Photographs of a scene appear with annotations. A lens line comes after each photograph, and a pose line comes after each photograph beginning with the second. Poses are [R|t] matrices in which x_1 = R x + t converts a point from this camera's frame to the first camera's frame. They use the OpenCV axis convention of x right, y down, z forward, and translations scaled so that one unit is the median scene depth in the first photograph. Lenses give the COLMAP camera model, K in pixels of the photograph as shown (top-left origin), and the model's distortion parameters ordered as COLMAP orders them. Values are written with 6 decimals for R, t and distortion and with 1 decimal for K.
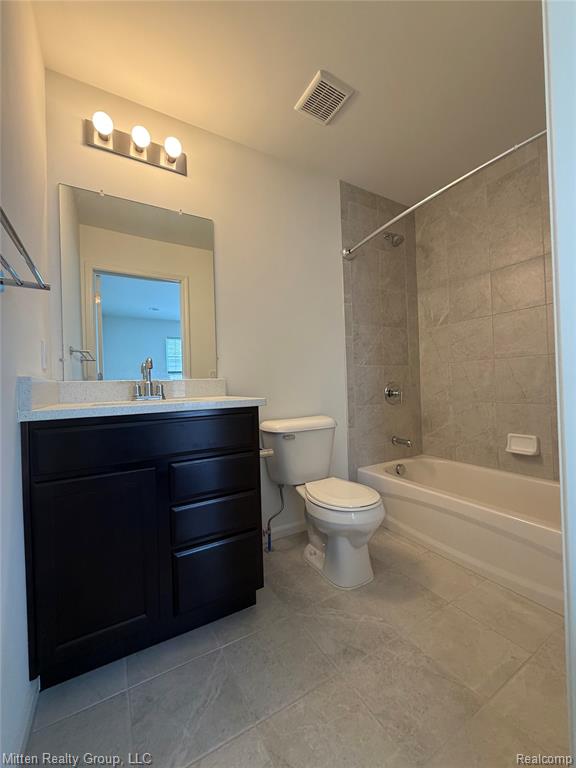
lens RADIAL K [[305.3, 0, 288.9], [0, 305.3, 381.3], [0, 0, 1]] dist [-0.002090, 0.000088]
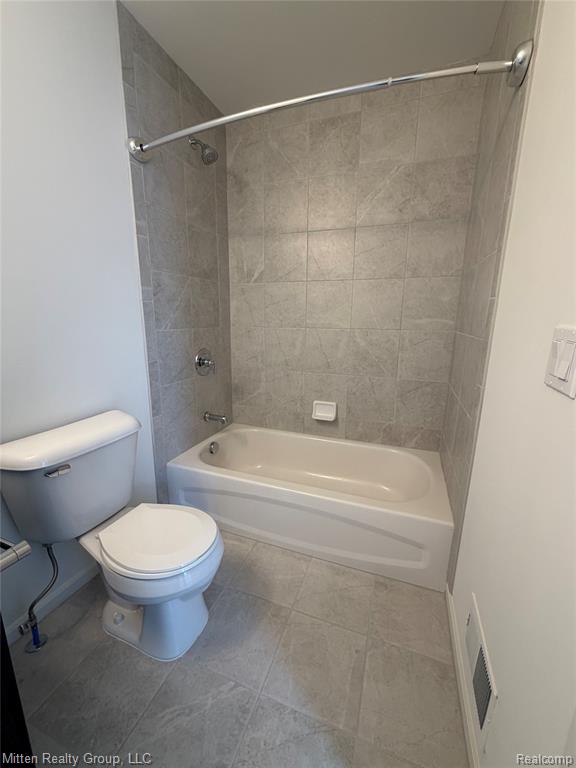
lens RADIAL K [[305.3, 0, 287.7], [0, 305.3, 382.2], [0, 0, 1]] dist [-0.002090, 0.000088]
pose [[0.774124, -0.092856, 0.626187, -0.006529], [-0.043285, 0.979104, 0.198700, -0.089446], [-0.631553, -0.180923, 0.753928, 0.246952]]
